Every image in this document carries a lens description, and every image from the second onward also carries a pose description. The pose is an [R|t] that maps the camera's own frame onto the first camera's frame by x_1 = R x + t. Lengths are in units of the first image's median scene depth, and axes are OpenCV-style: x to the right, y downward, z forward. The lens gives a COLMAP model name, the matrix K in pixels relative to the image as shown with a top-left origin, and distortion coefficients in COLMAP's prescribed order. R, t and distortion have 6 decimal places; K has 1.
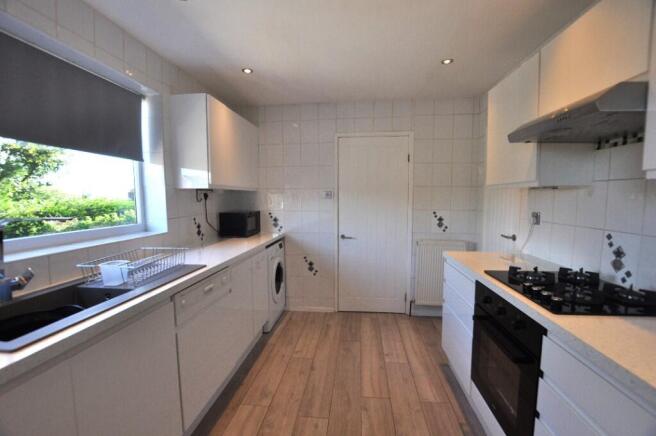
lens RADIAL K [[294.7, 0, 328.0], [0, 294.7, 218.0], [0, 0, 1]] dist [-0.035191, 0.008828]
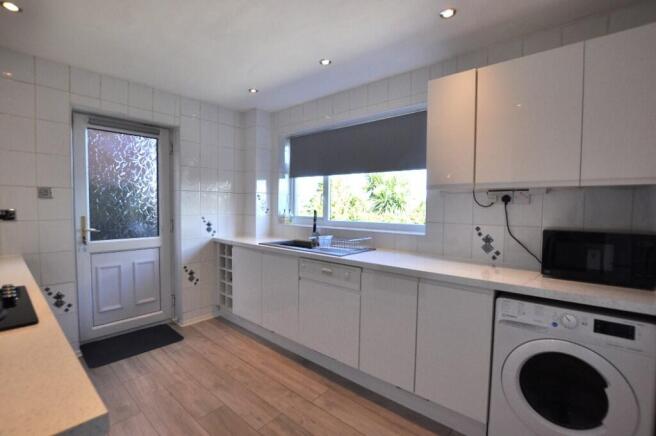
lens RADIAL K [[294.7, 0, 328.0], [0, 294.7, 218.0], [0, 0, 1]] dist [-0.035191, 0.008828]
pose [[-0.567558, 0.032737, -0.822682, 0.546629], [-0.065008, 0.994308, 0.084415, -0.084420], [0.820763, 0.101391, -0.562199, 1.443680]]
